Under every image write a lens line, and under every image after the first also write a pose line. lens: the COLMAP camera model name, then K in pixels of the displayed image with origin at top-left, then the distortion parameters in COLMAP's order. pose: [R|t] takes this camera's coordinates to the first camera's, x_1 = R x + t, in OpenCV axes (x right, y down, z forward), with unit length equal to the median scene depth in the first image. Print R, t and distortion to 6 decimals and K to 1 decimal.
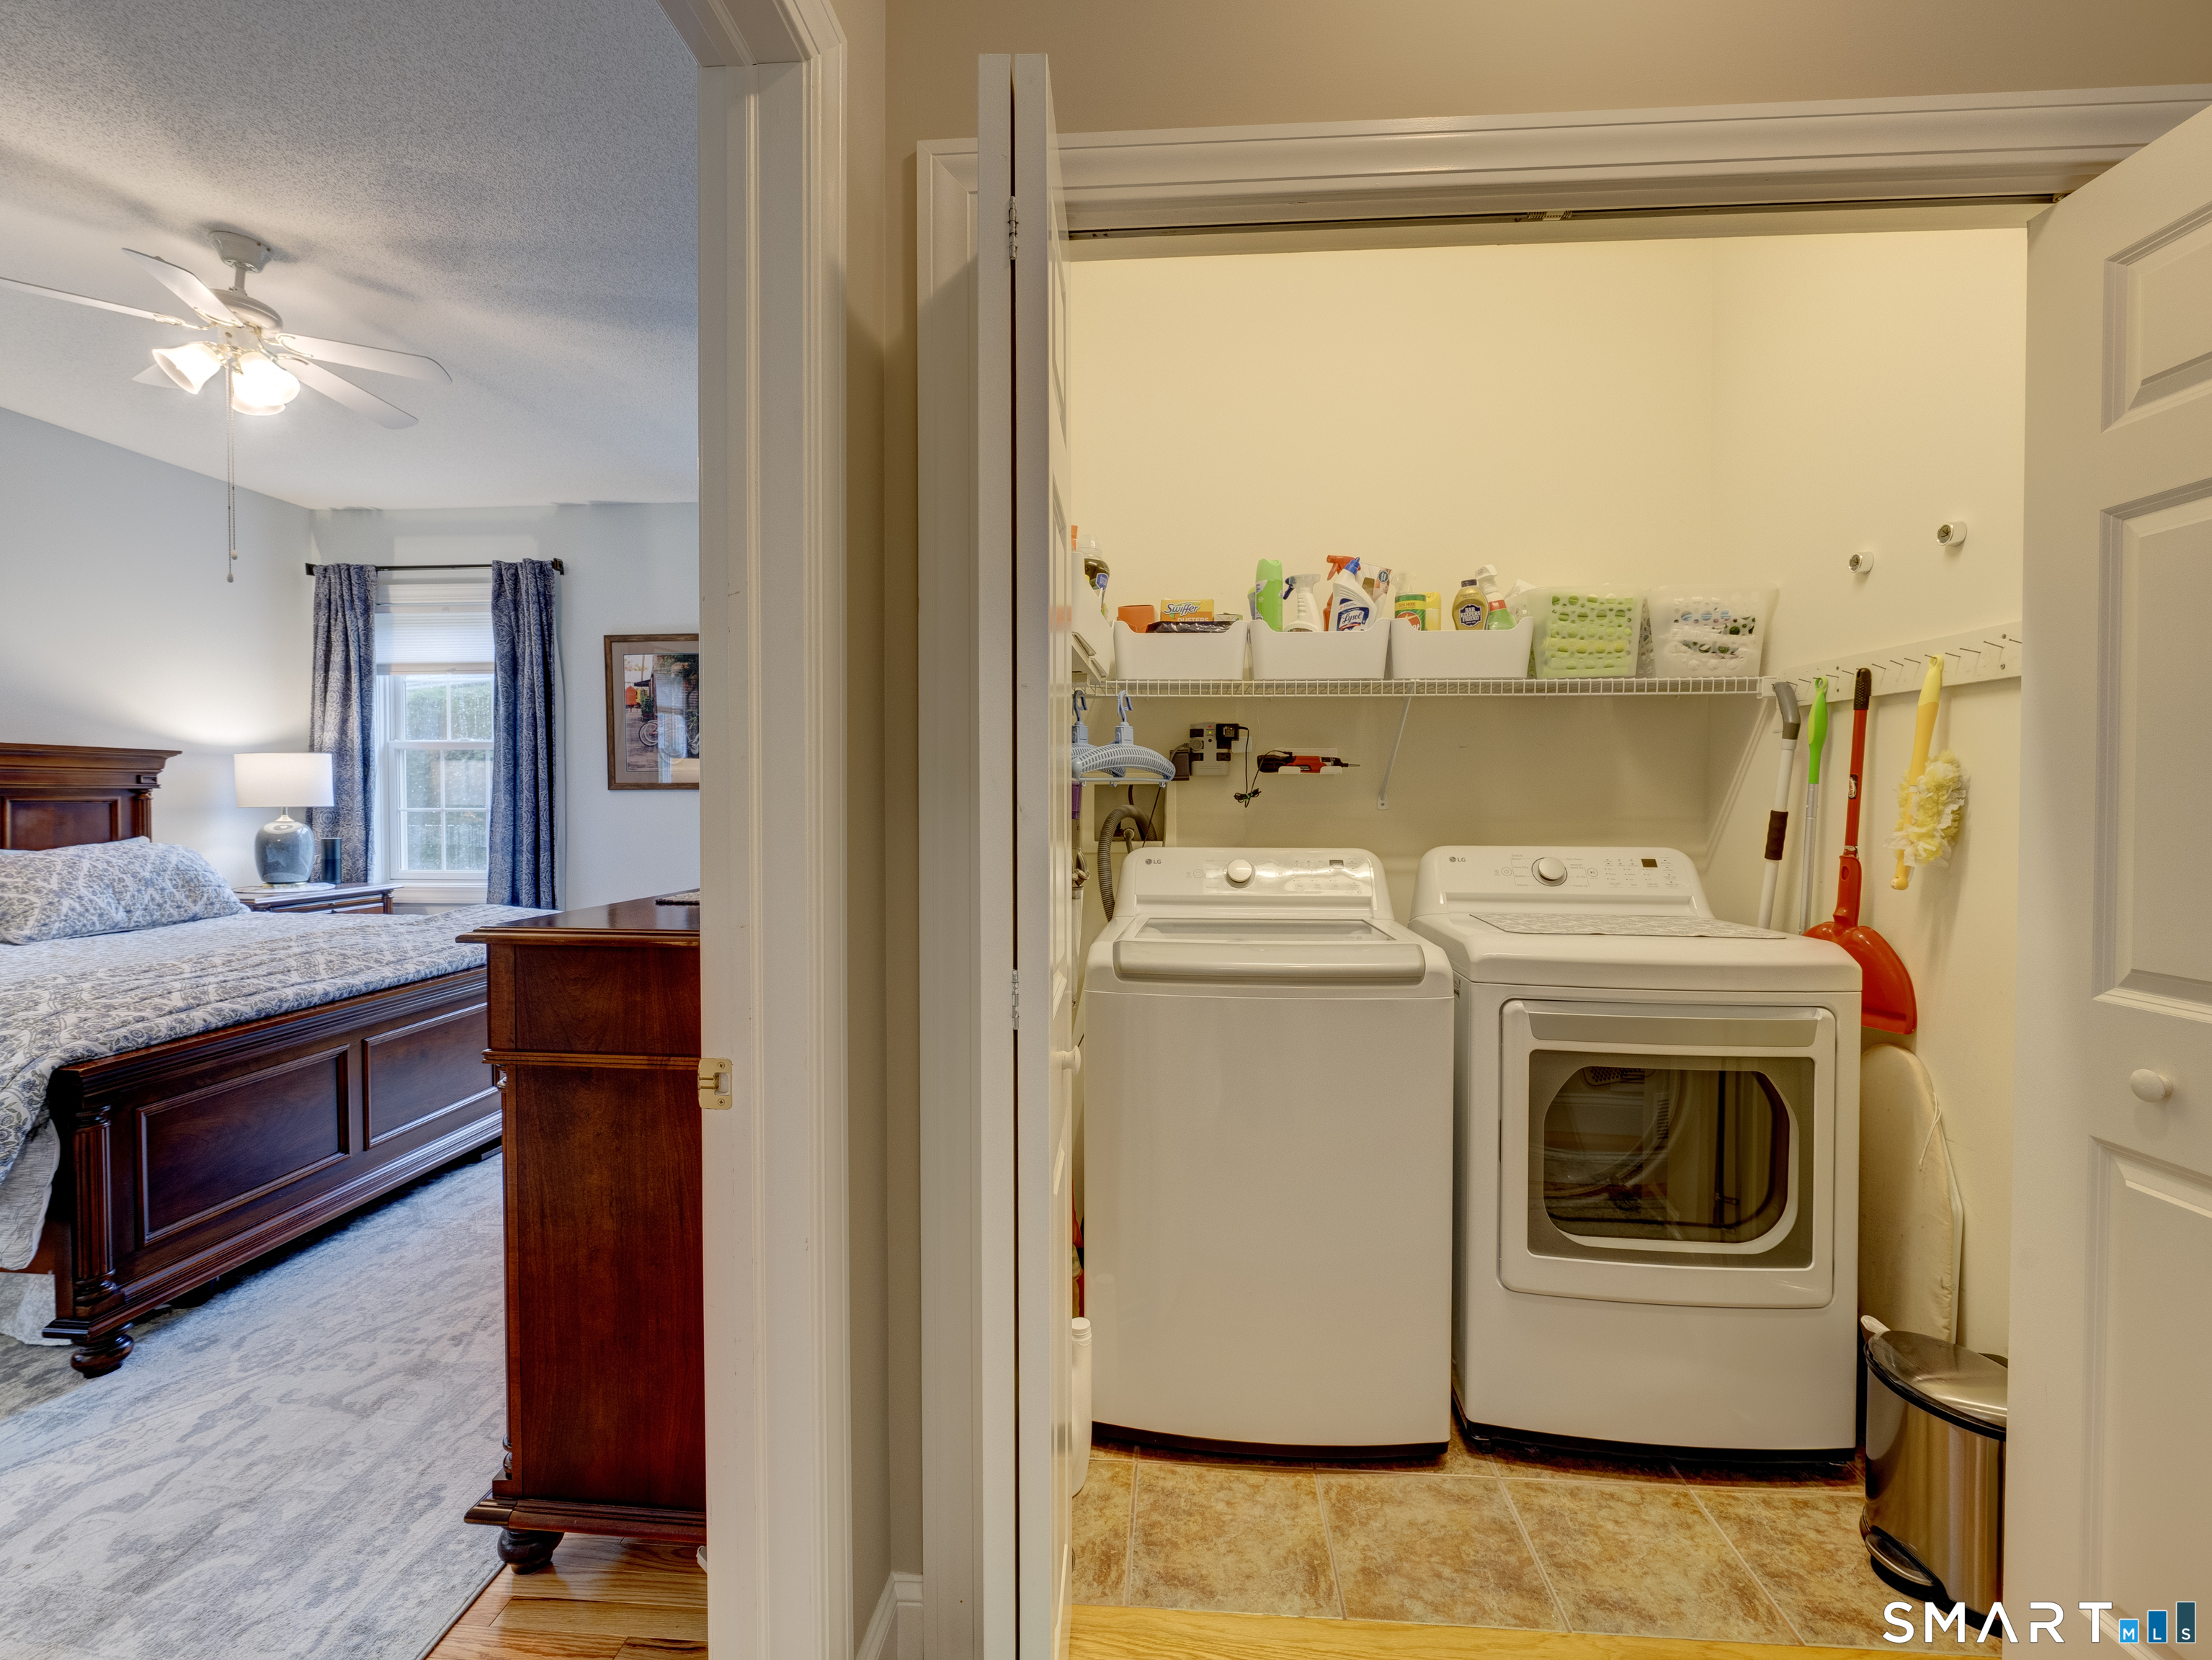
lens RADIAL K [[963.5, 0, 1106.8], [0, 963.5, 819.2], [0, 0, 1]] dist [-0.004261, 0.000790]
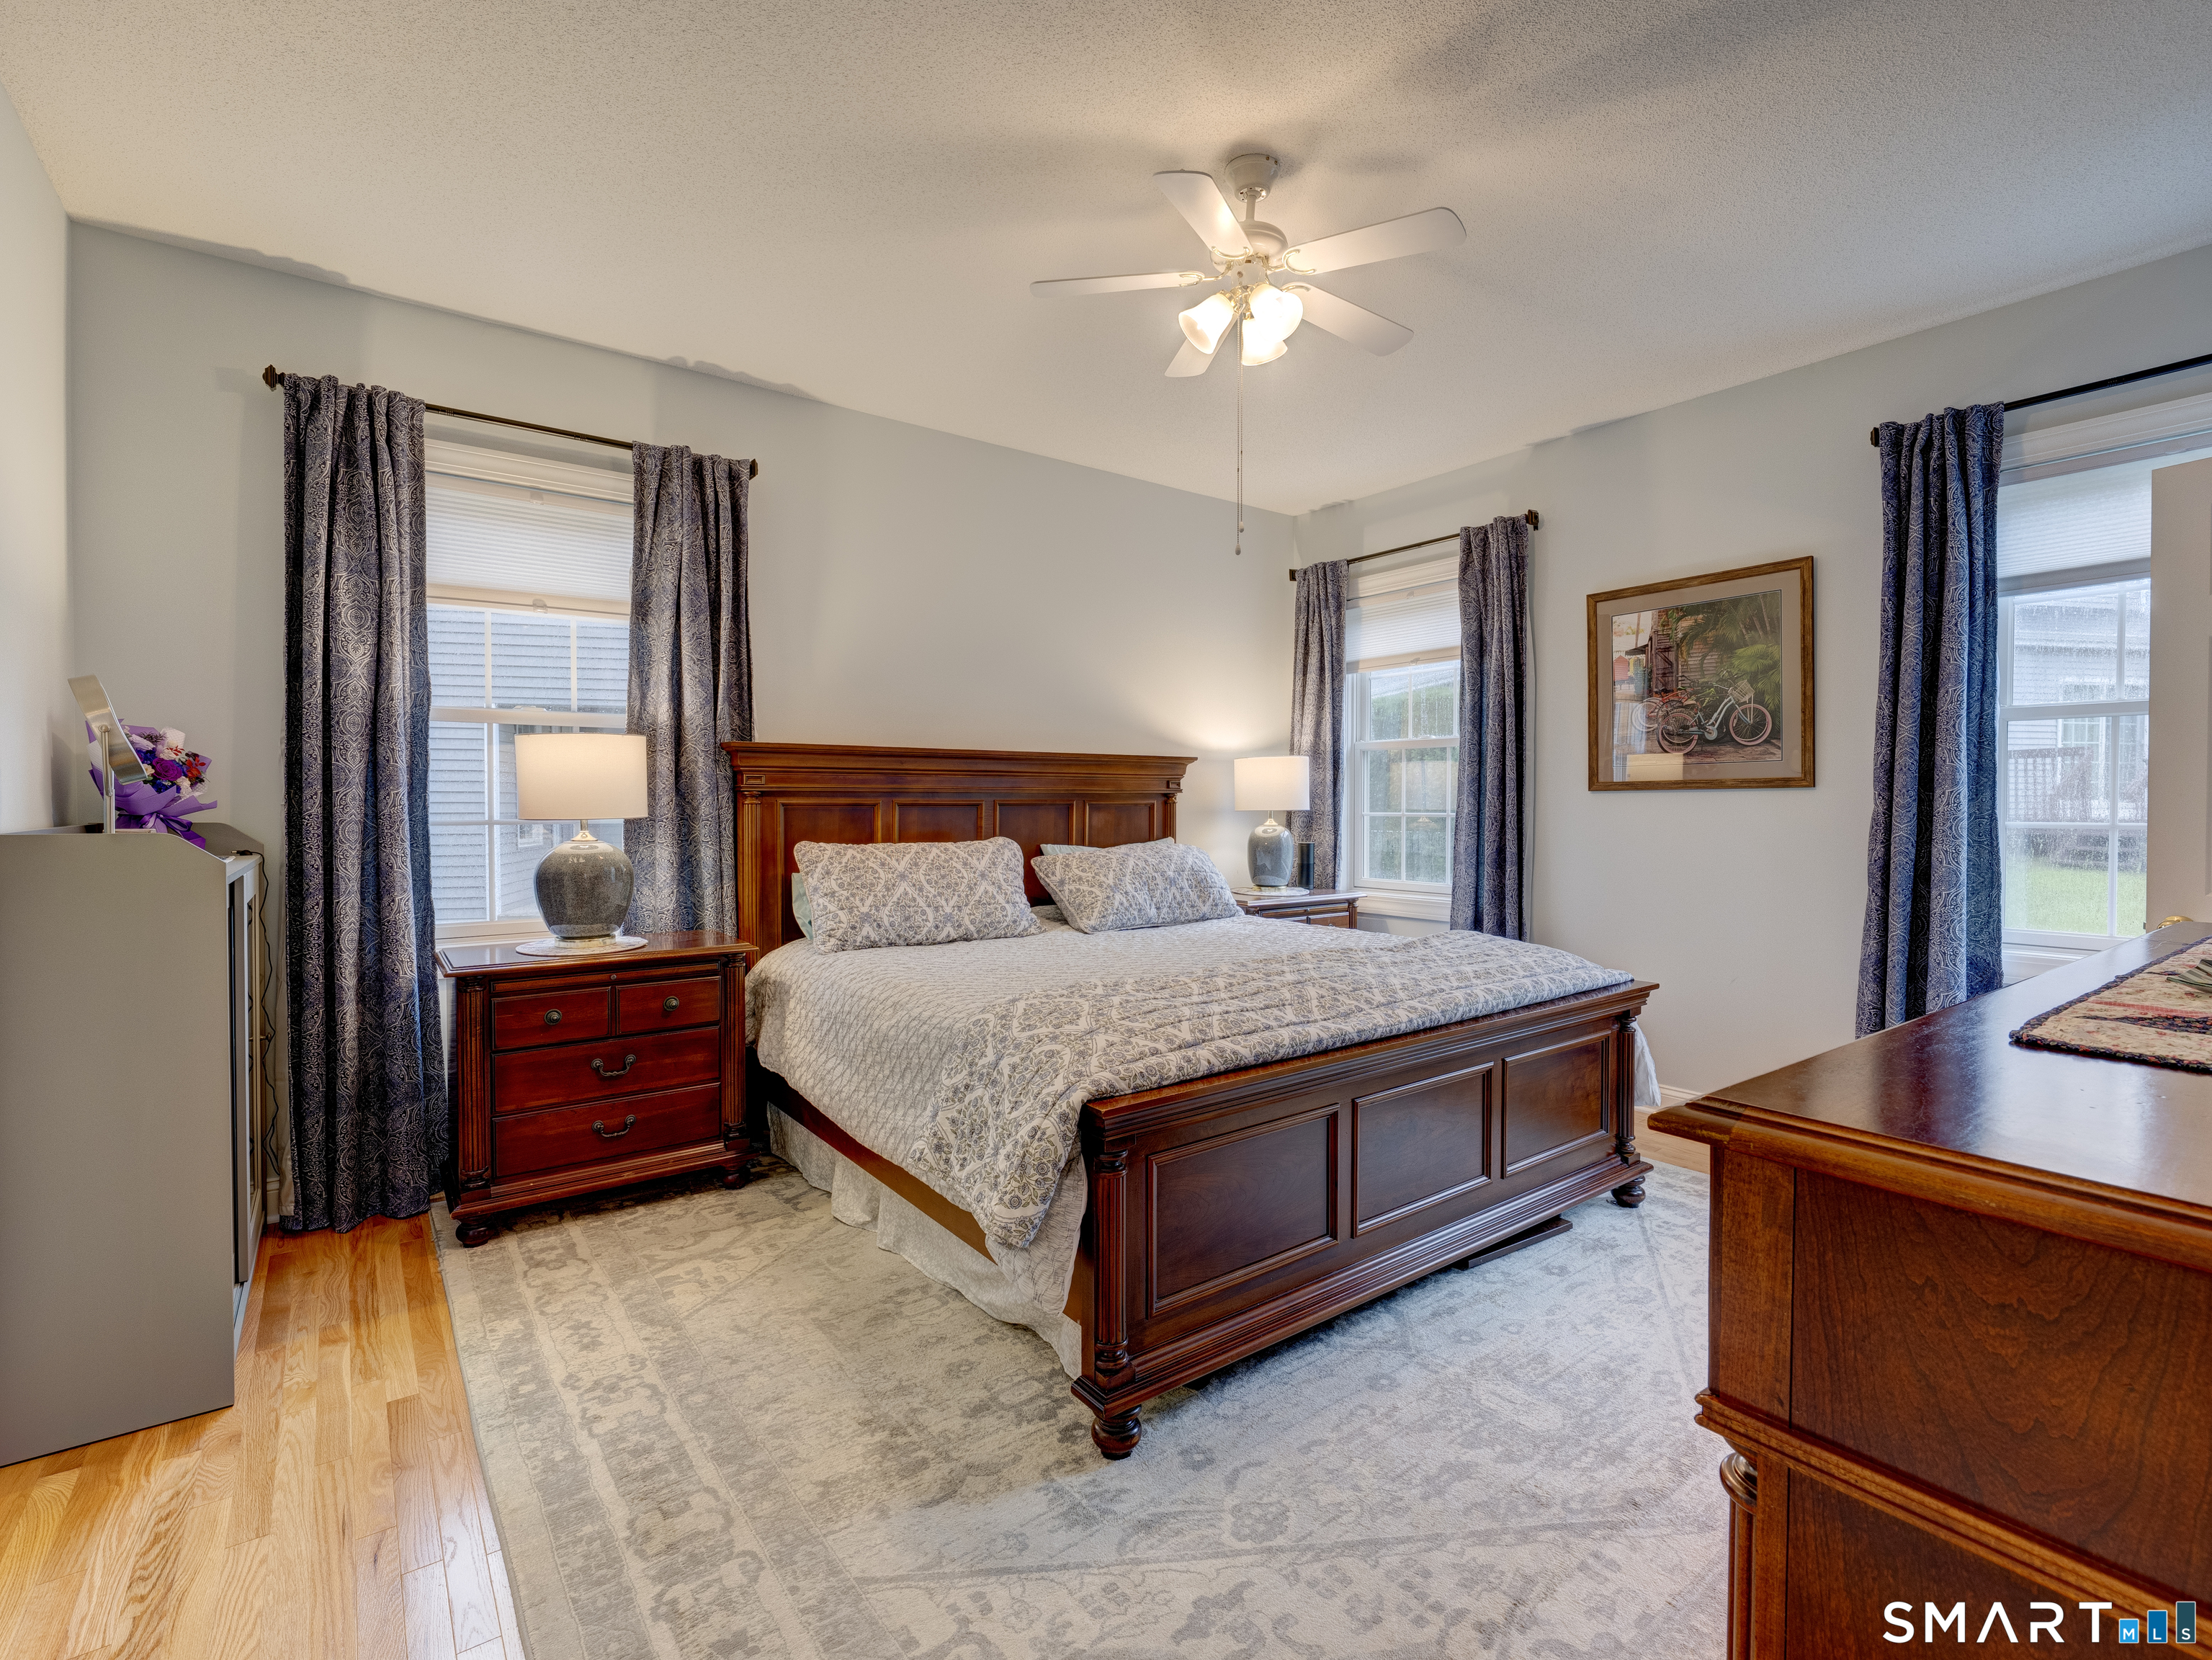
lens RADIAL K [[1084.4, 0, 1106.0], [0, 1084.4, 830.0], [0, 0, 1]] dist [-0.015304, 0.000133]
pose [[0.658724, 0.017237, -0.752187, -0.129229], [-0.015130, 0.999839, 0.009662, -0.000800], [0.752233, 0.005016, 0.658879, 0.137003]]
